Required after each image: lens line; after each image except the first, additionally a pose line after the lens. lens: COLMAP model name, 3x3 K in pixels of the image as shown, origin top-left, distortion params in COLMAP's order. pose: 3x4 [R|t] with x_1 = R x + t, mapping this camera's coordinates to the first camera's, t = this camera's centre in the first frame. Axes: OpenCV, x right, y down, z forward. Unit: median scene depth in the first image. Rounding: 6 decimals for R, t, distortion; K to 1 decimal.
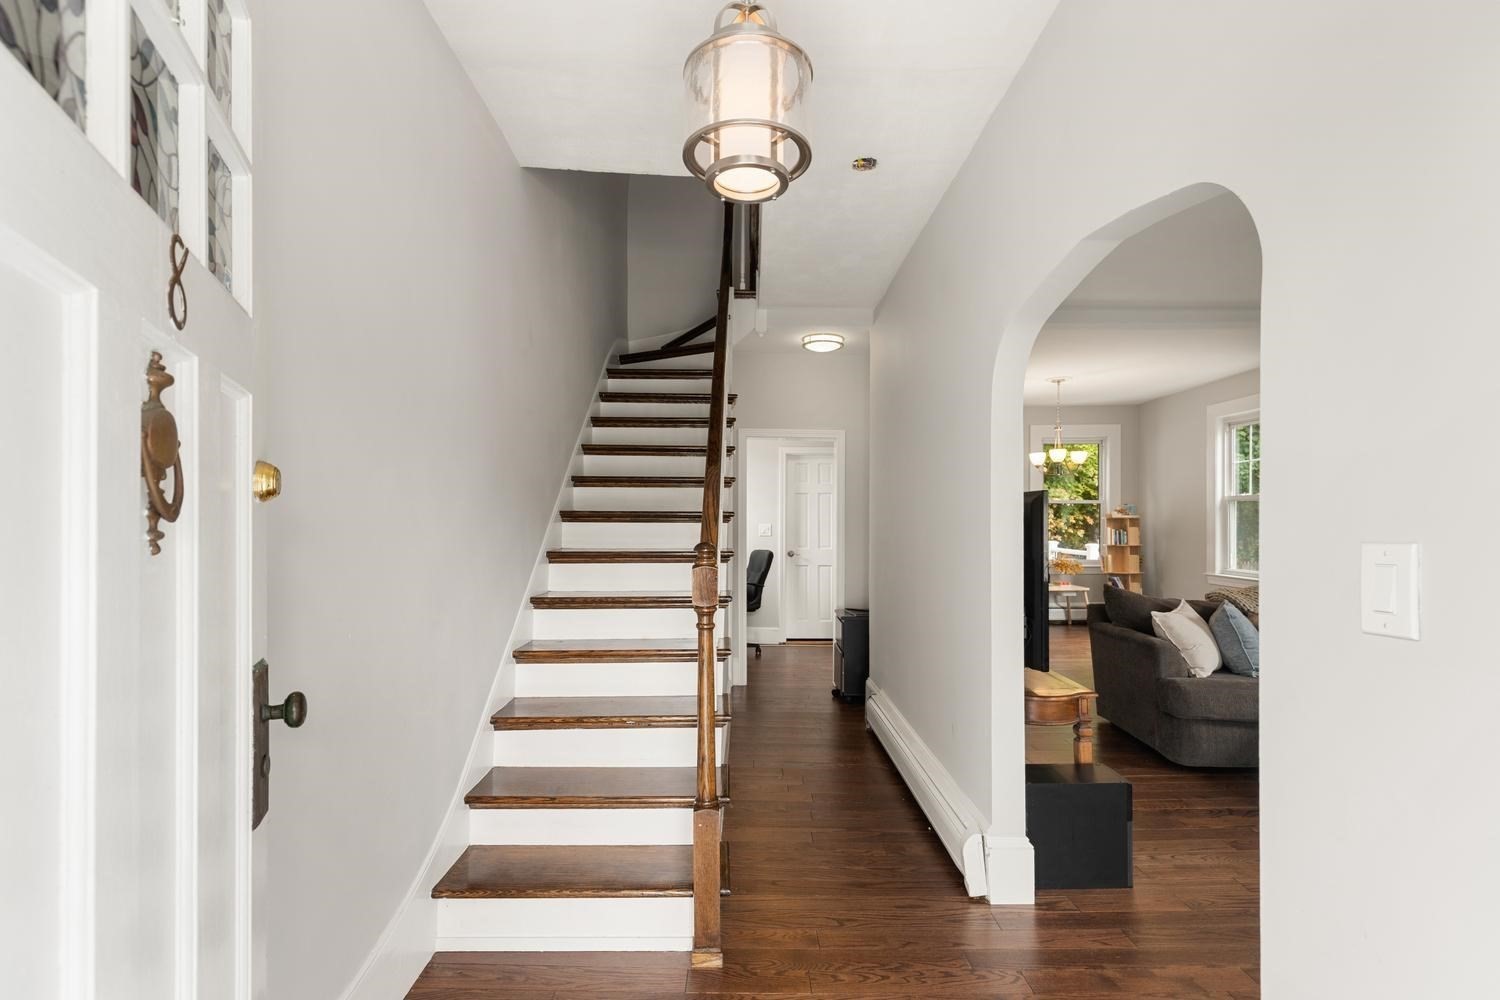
lens RADIAL K [[681.1, 0, 754.0], [0, 681.1, 536.6], [0, 0, 1]] dist [0.004858, 0.000202]
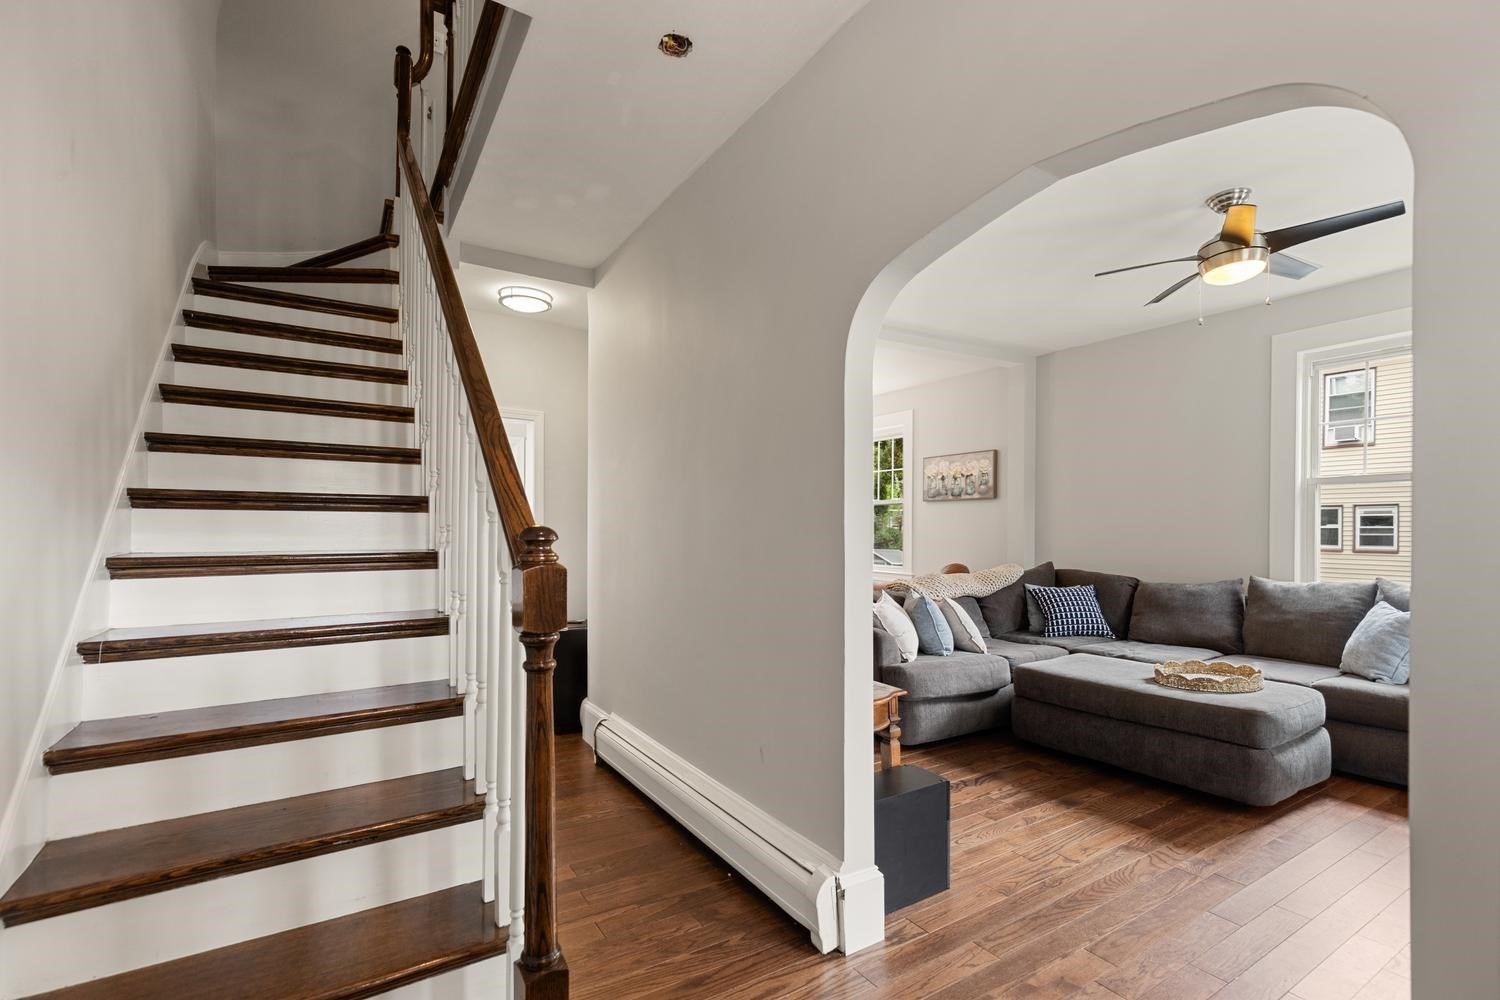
lens RADIAL K [[681.1, 0, 754.0], [0, 681.1, 536.6], [0, 0, 1]] dist [0.004858, 0.000202]
pose [[0.856423, -0.009419, 0.516189, -0.162096], [0.014497, 0.999878, -0.005808, 0.016972], [-0.516072, 0.012457, 0.856455, 0.283920]]
